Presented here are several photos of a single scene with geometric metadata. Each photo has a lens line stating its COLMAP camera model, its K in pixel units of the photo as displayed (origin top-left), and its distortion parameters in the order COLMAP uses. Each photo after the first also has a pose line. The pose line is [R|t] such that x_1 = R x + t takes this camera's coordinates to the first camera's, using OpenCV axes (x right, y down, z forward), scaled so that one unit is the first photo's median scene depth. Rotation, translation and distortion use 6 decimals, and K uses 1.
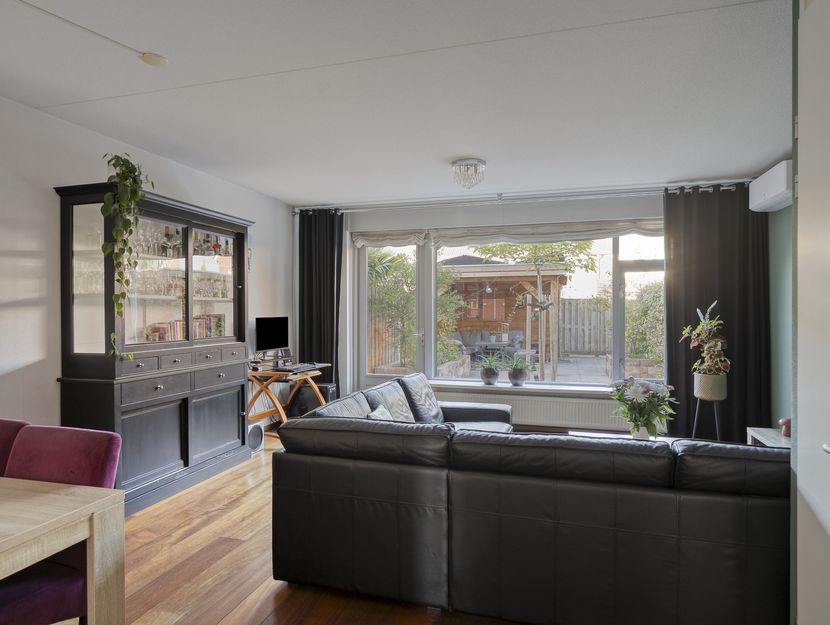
lens RADIAL K [[524.6, 0, 415.0], [0, 524.6, 312.5], [0, 0, 1]] dist [0.001965, 0.001052]
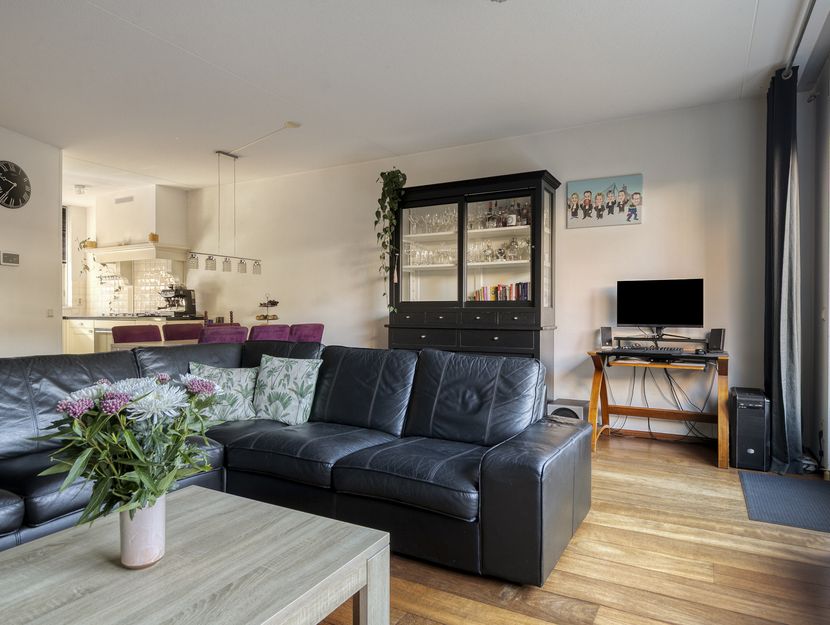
lens RADIAL K [[524.6, 0, 415.0], [0, 524.6, 312.5], [0, 0, 1]] dist [0.001965, 0.001052]
pose [[-0.218779, -0.000511, -0.975774, 0.797673], [-0.009642, 0.999952, 0.001638, 0.088585], [0.975727, 0.009767, -0.218774, 1.334818]]
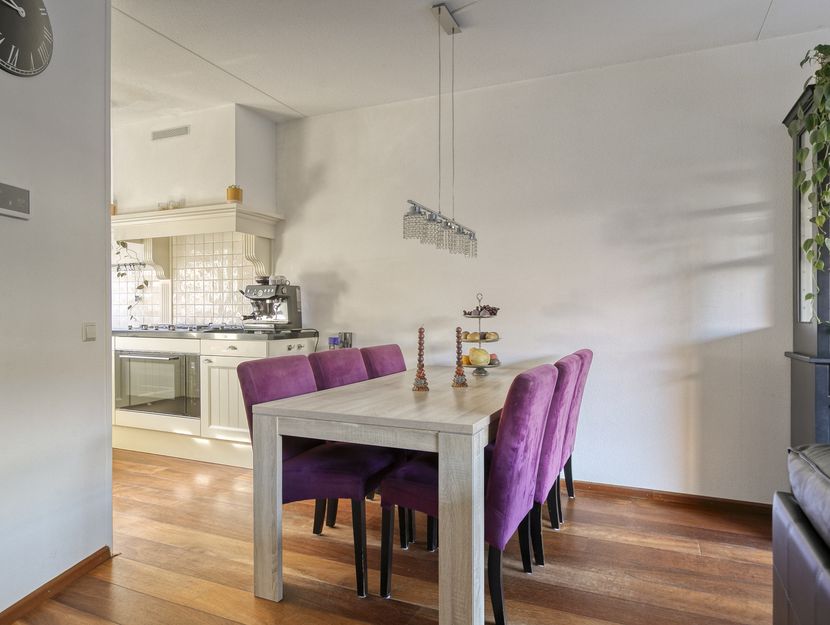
lens RADIAL K [[524.6, 0, 415.0], [0, 524.6, 312.5], [0, 0, 1]] dist [0.001965, 0.001052]
pose [[-0.118240, -0.004772, -0.992974, 0.209708], [-0.011993, 0.999922, -0.003377, 0.074297], [0.992913, 0.011509, -0.118288, 0.528363]]
